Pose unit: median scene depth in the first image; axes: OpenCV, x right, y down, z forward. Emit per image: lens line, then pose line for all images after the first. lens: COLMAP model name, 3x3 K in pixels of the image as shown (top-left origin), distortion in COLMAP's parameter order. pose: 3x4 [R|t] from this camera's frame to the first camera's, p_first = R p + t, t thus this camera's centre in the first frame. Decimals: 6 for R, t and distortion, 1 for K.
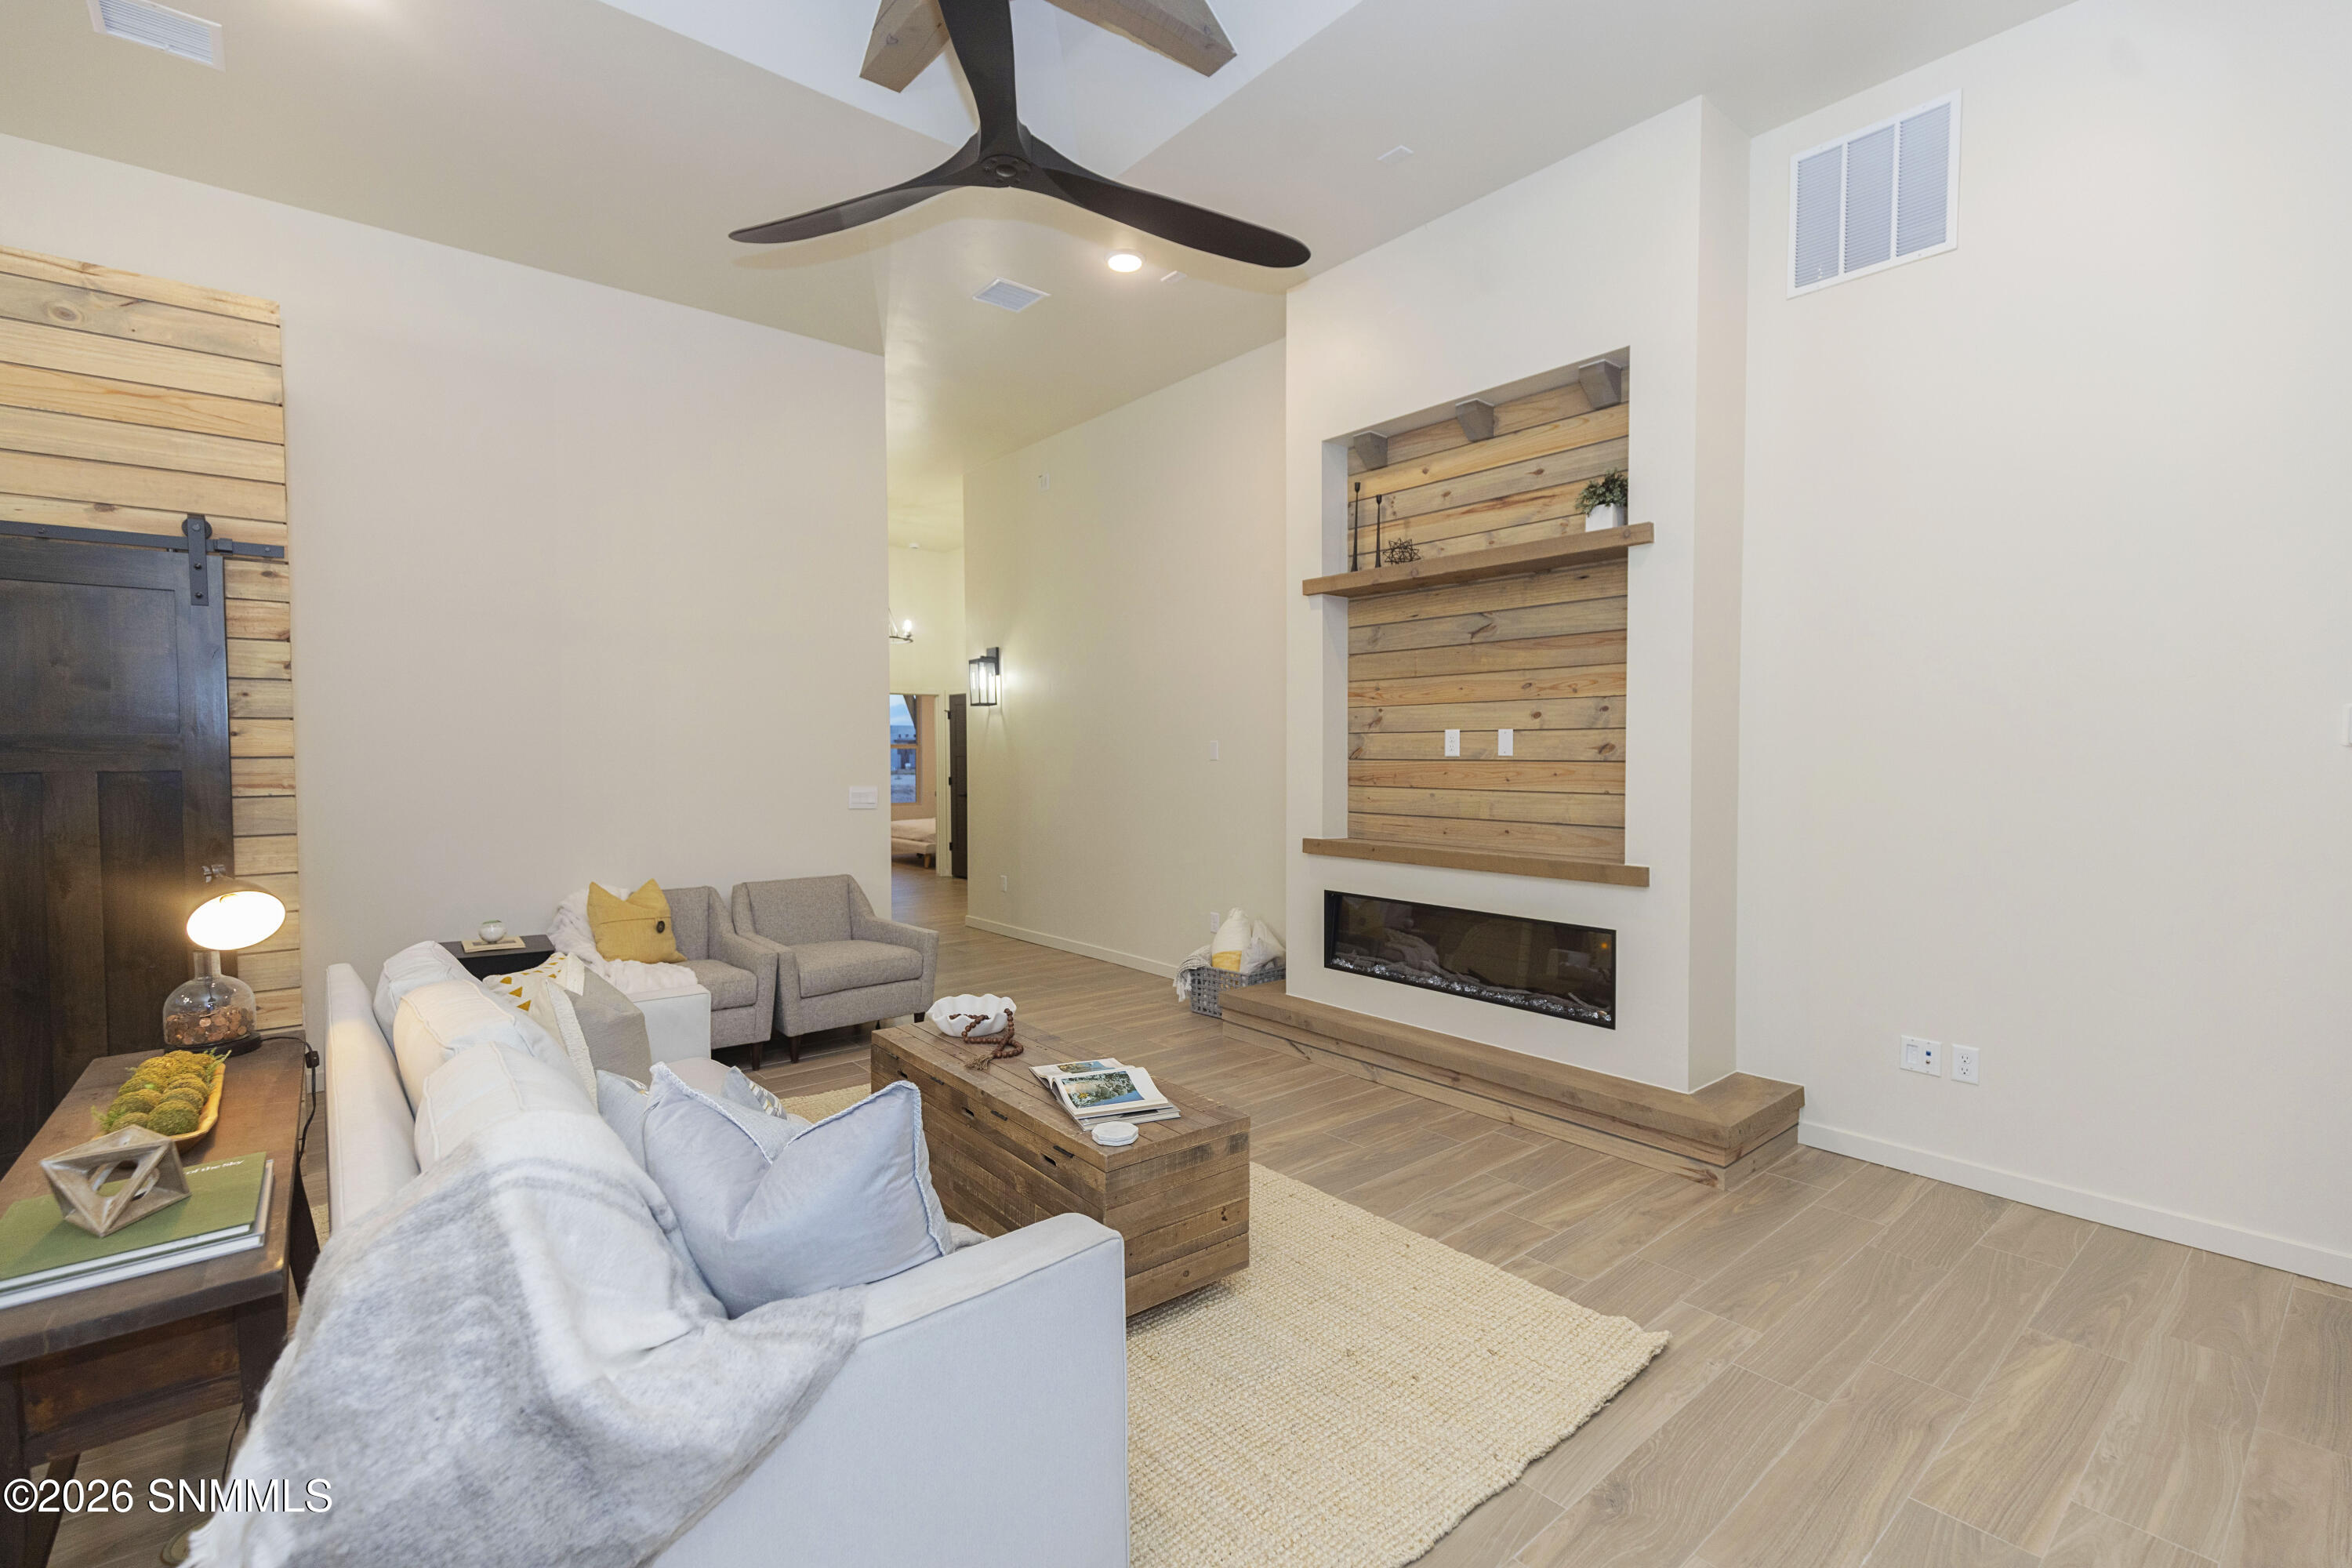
lens RADIAL K [[1036.7, 0, 1181.4], [0, 1036.7, 780.3], [0, 0, 1]] dist [0.001943, 0.000370]
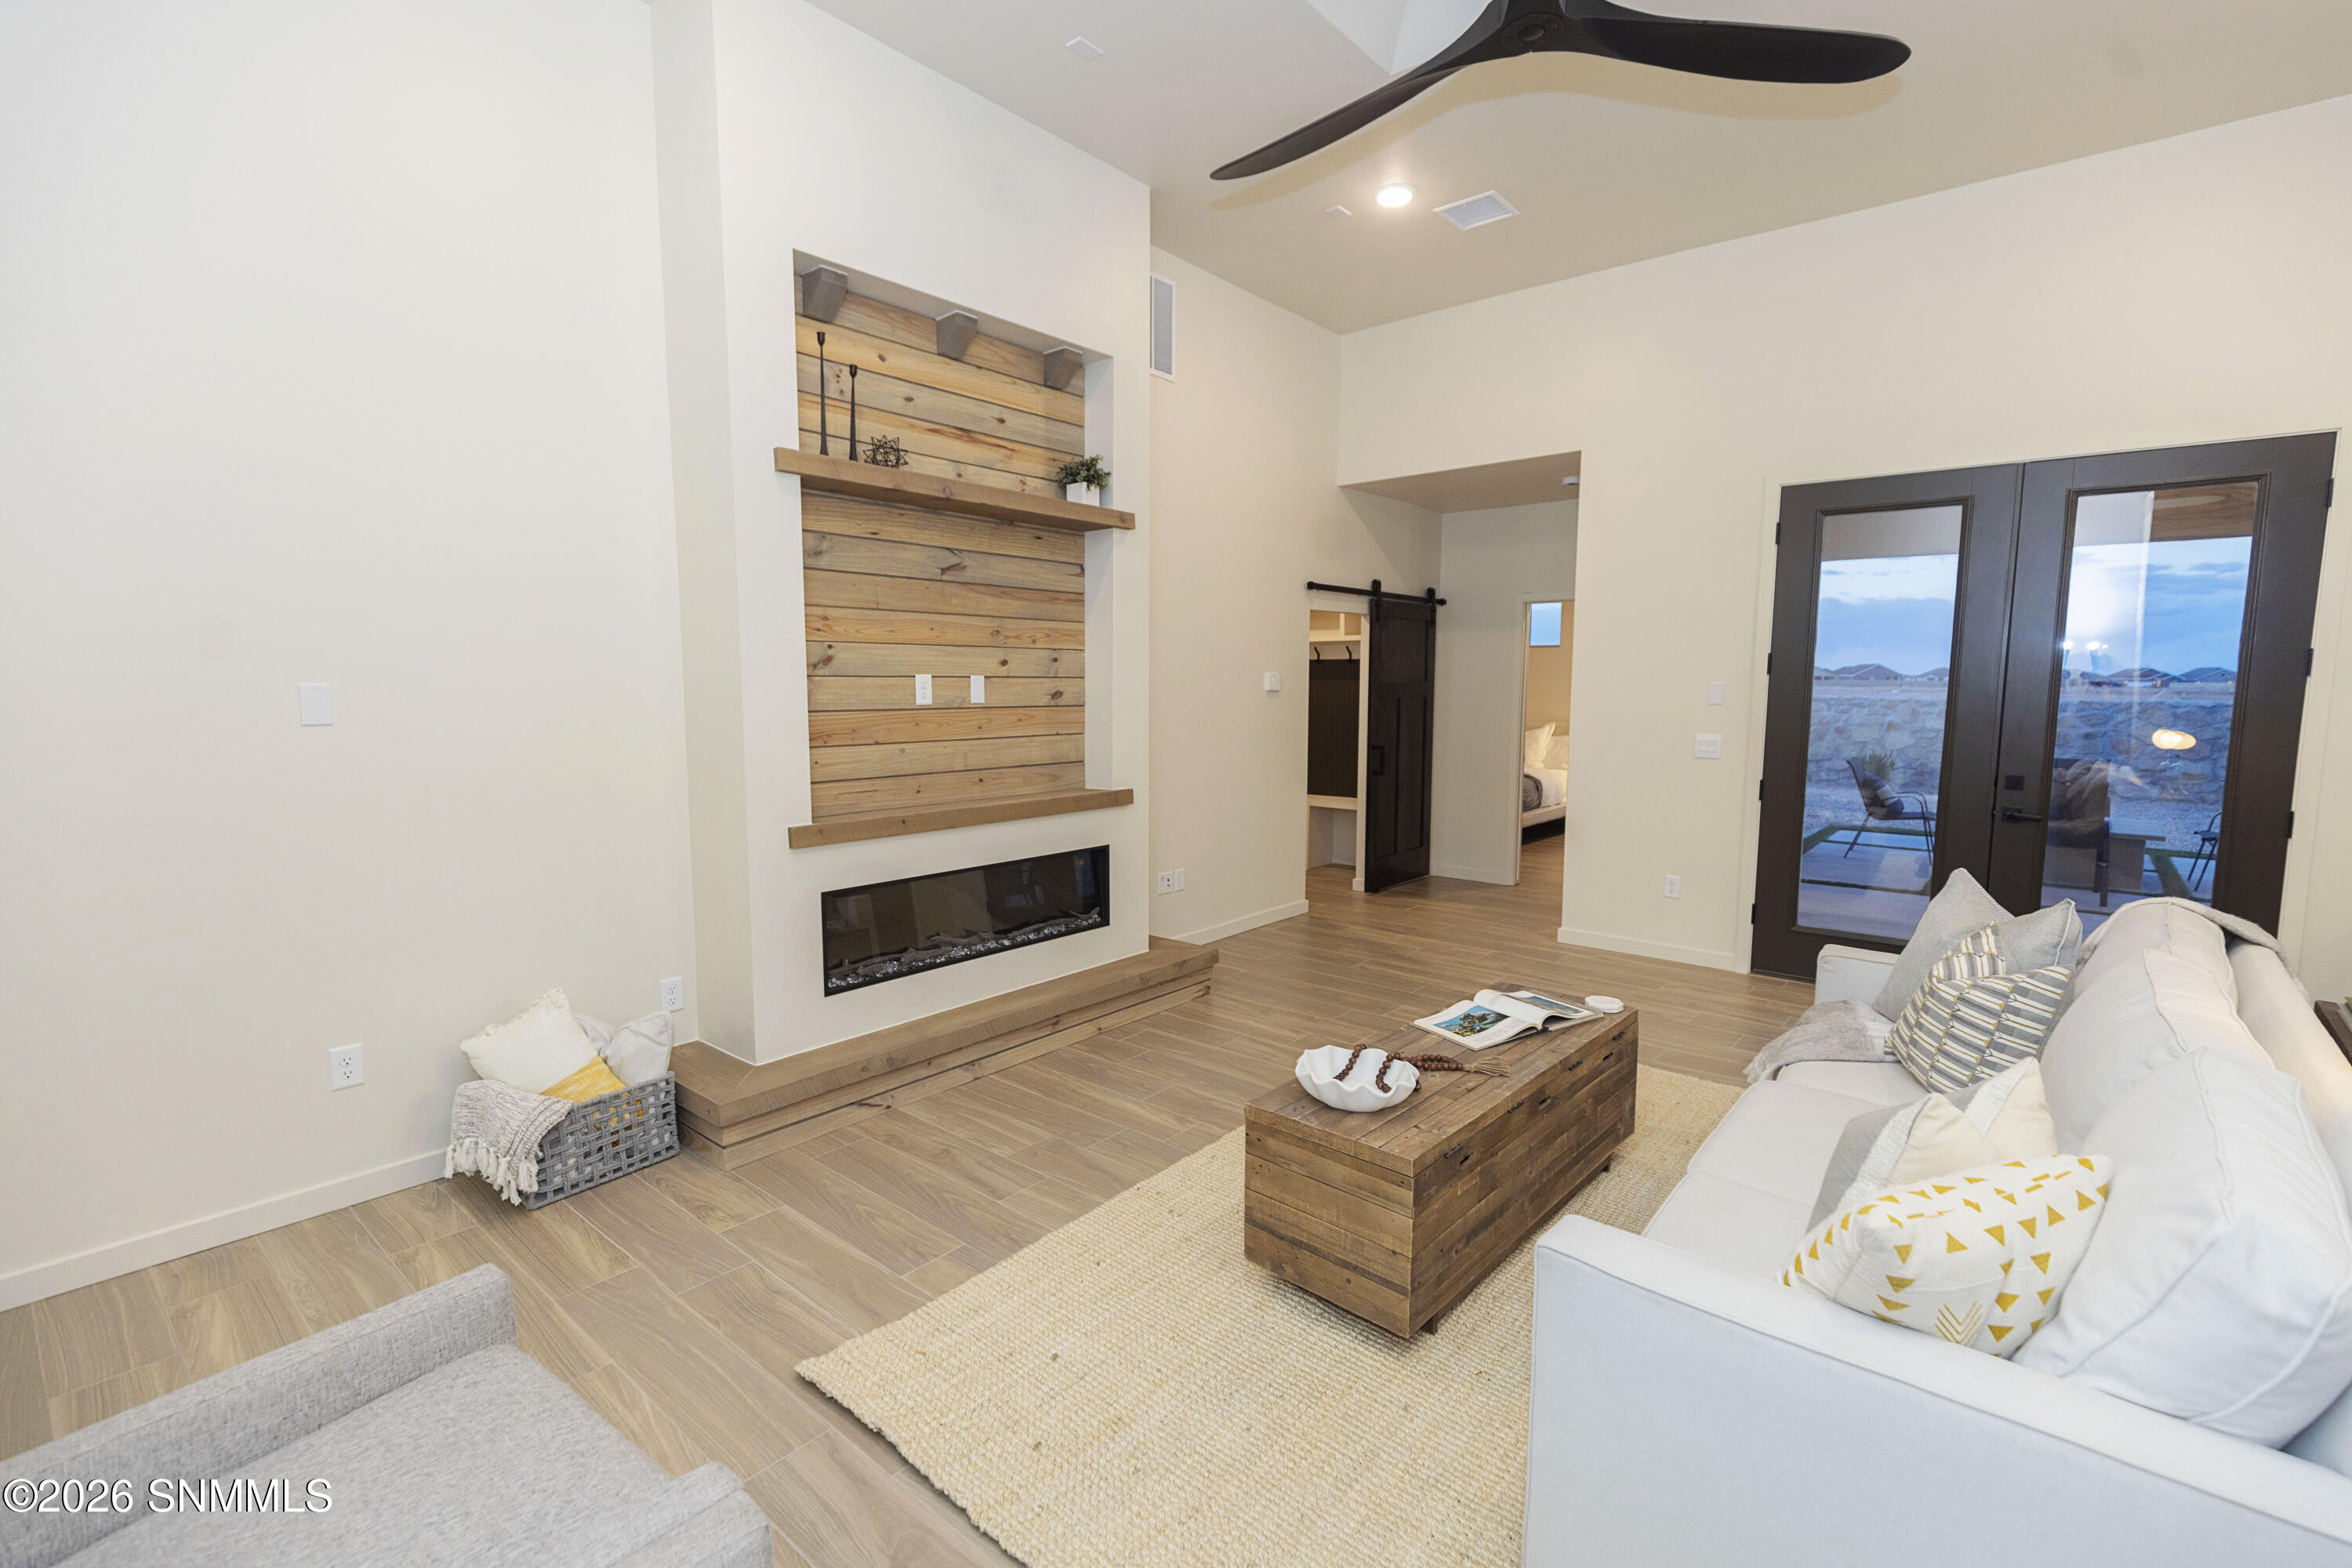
lens RADIAL K [[1041.6, 0, 1179.7], [0, 1041.6, 785.1], [0, 0, 1]] dist [0.006576, -0.001157]
pose [[-0.166547, -0.097768, 0.981175, -0.692062], [0.026206, 0.994282, 0.103523, -0.043440], [-0.985685, 0.042954, -0.163032, 0.977385]]
